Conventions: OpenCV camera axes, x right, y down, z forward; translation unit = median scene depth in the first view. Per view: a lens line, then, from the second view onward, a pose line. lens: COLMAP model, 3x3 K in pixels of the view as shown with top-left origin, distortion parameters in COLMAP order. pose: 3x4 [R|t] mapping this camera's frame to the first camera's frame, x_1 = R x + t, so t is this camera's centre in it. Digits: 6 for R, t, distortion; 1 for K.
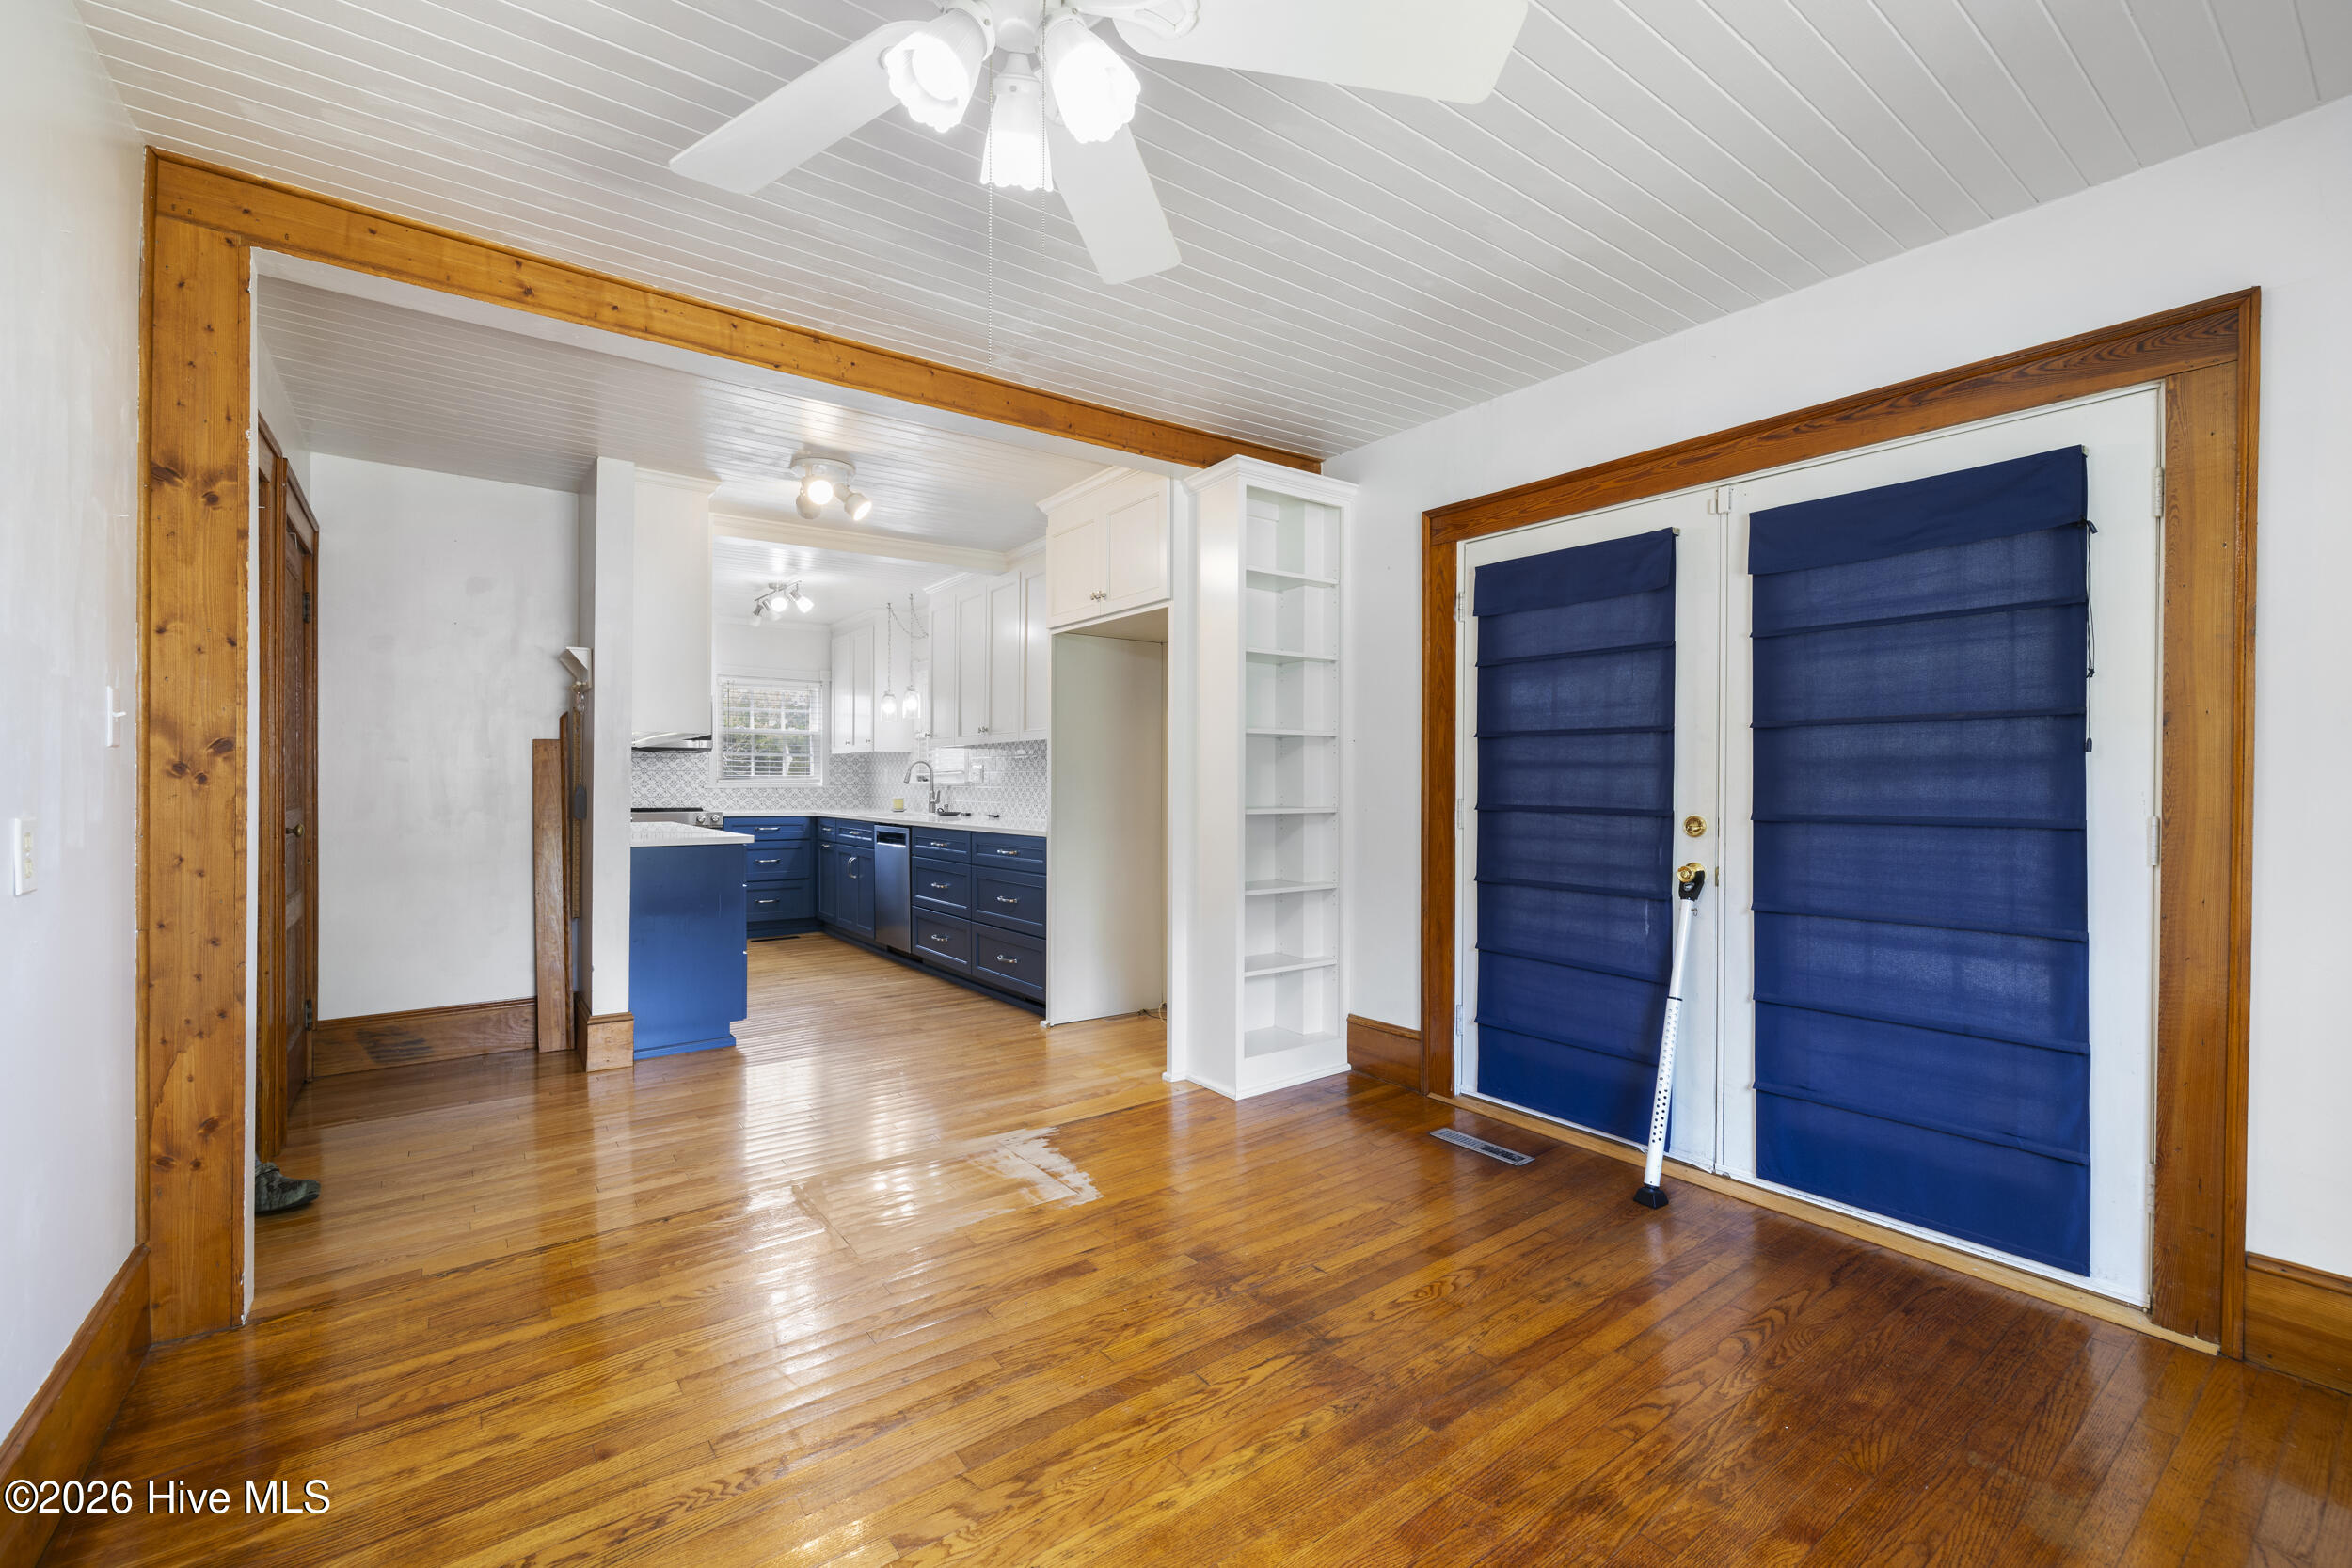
lens RADIAL K [[986.9, 0, 1161.1], [0, 986.9, 782.5], [0, 0, 1]] dist [0.000783, -0.000449]
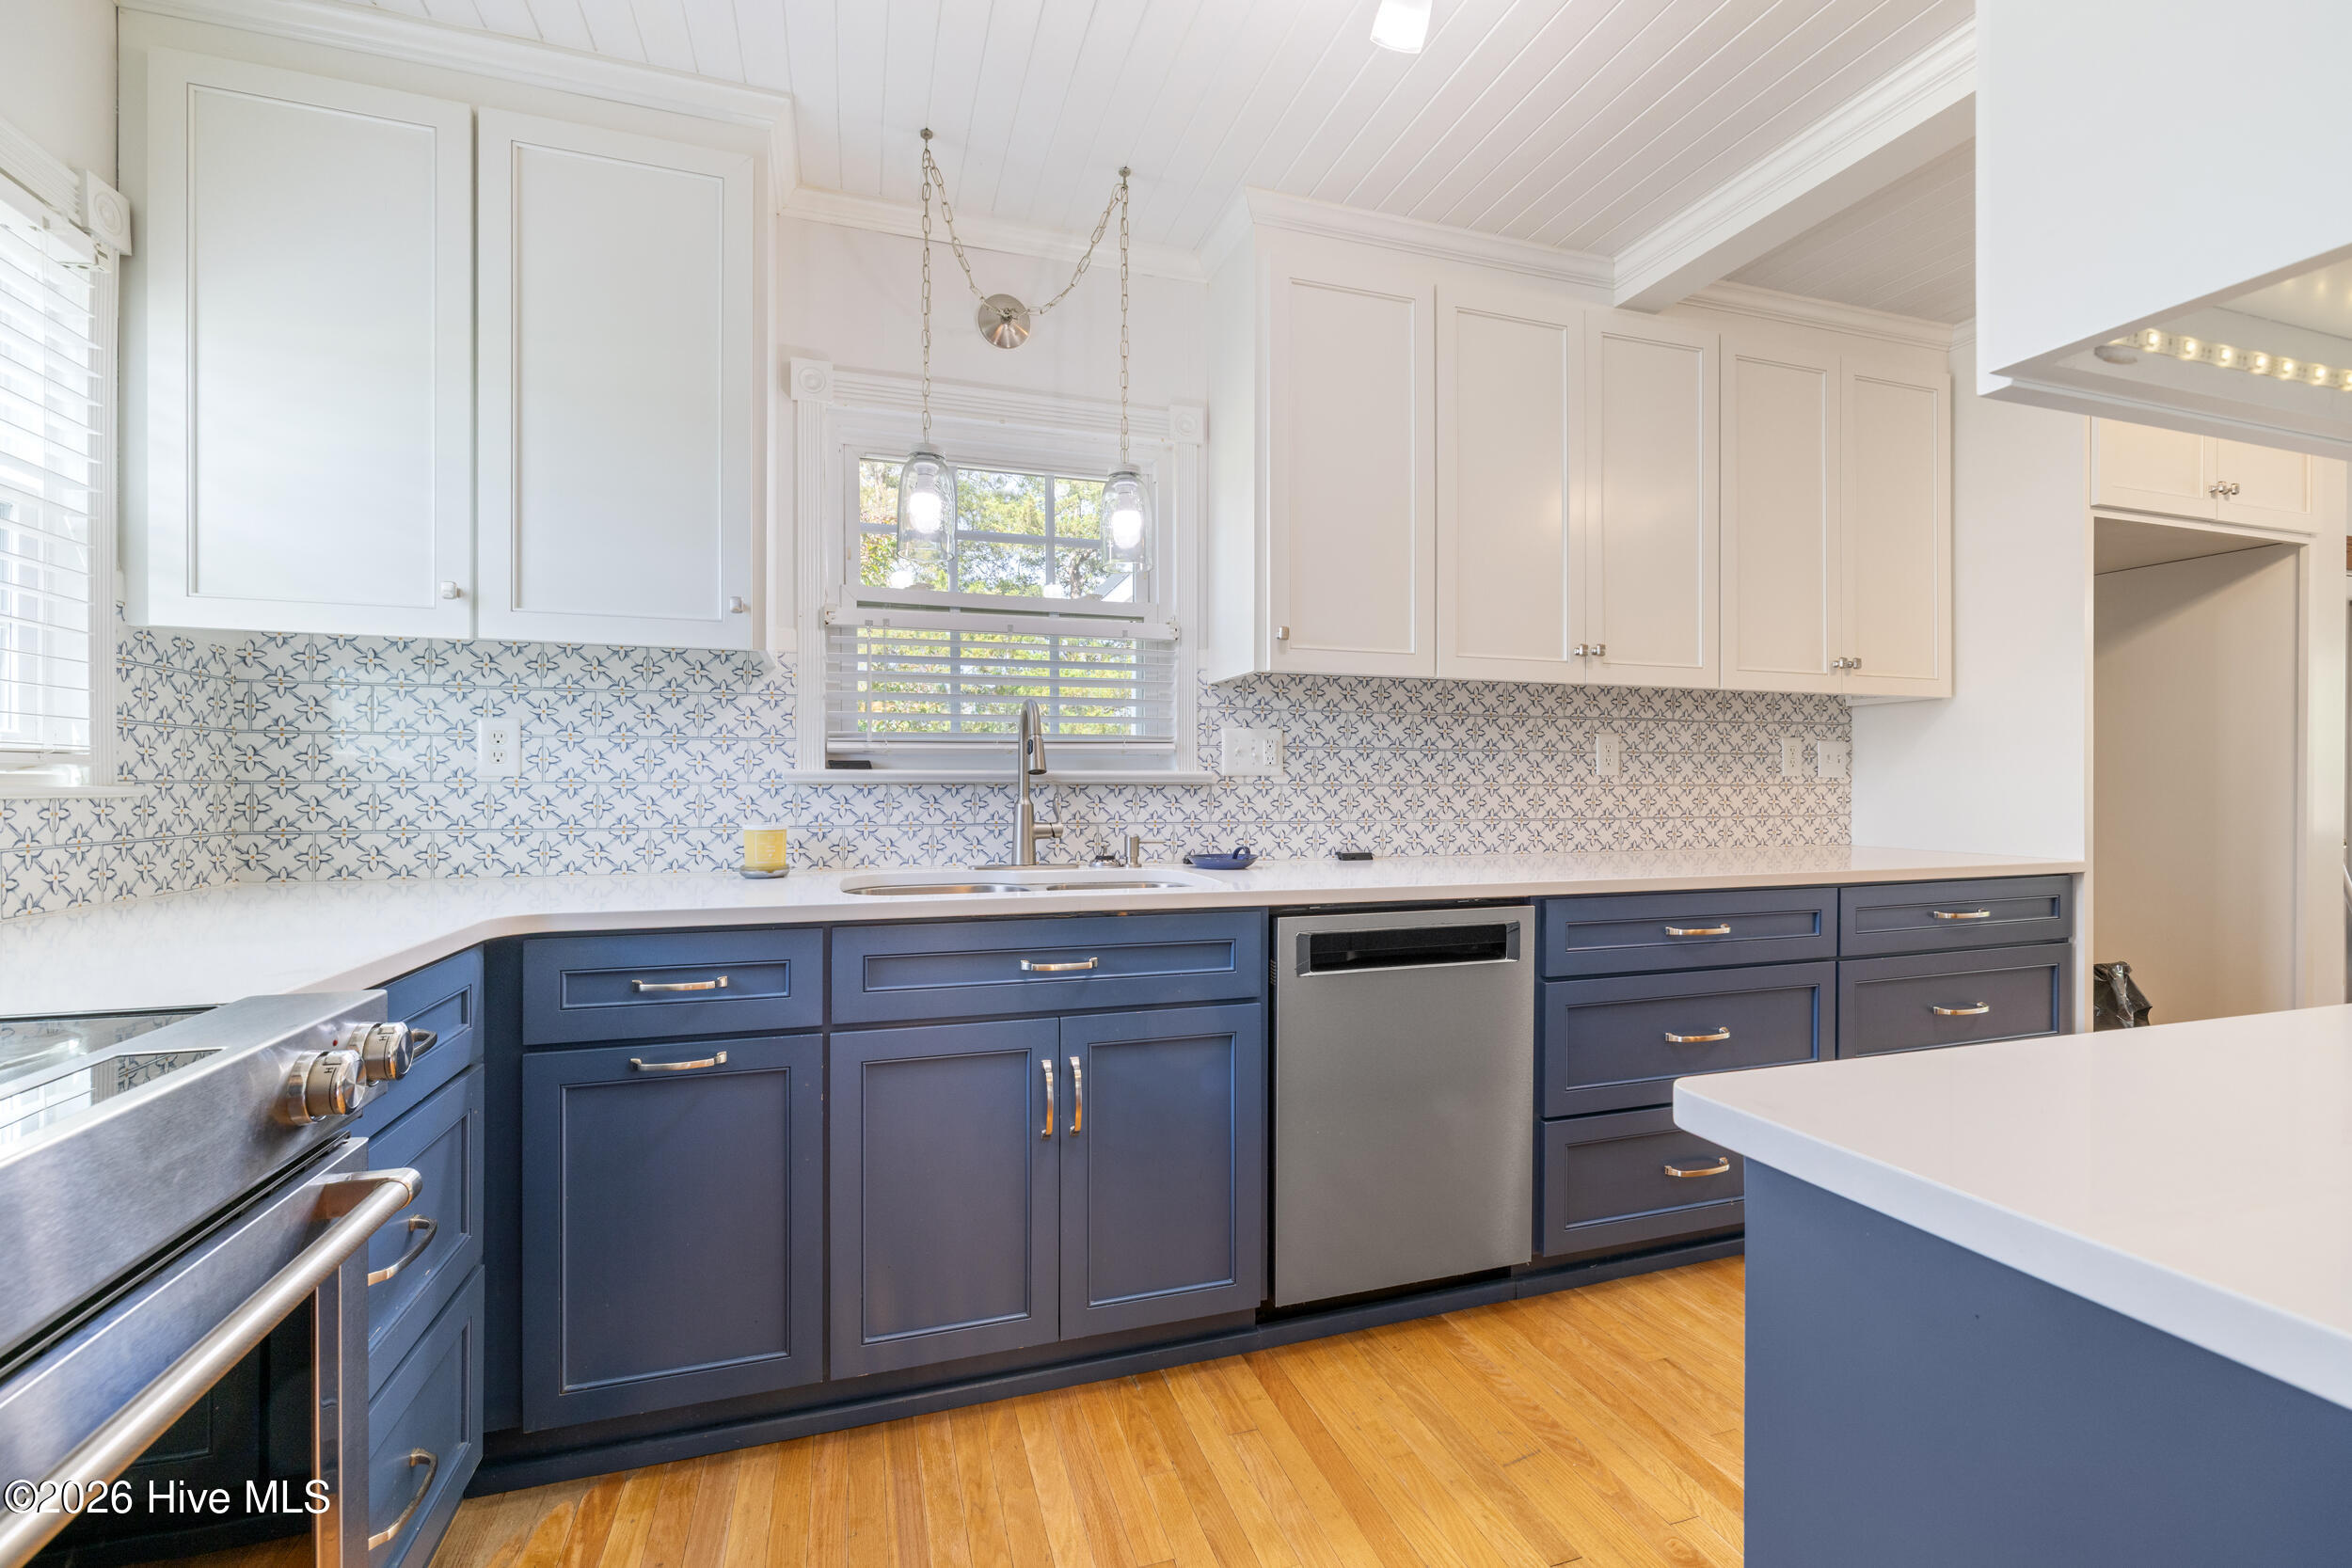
lens RADIAL K [[986.9, 0, 1173.4], [0, 986.9, 787.9], [0, 0, 1]] dist [0.000783, -0.000449]
pose [[0.304874, -0.009315, 0.952347, -1.327606], [-0.000176, 0.999952, 0.009837, 0.004481], [-0.952393, -0.003167, 0.304858, 2.149645]]
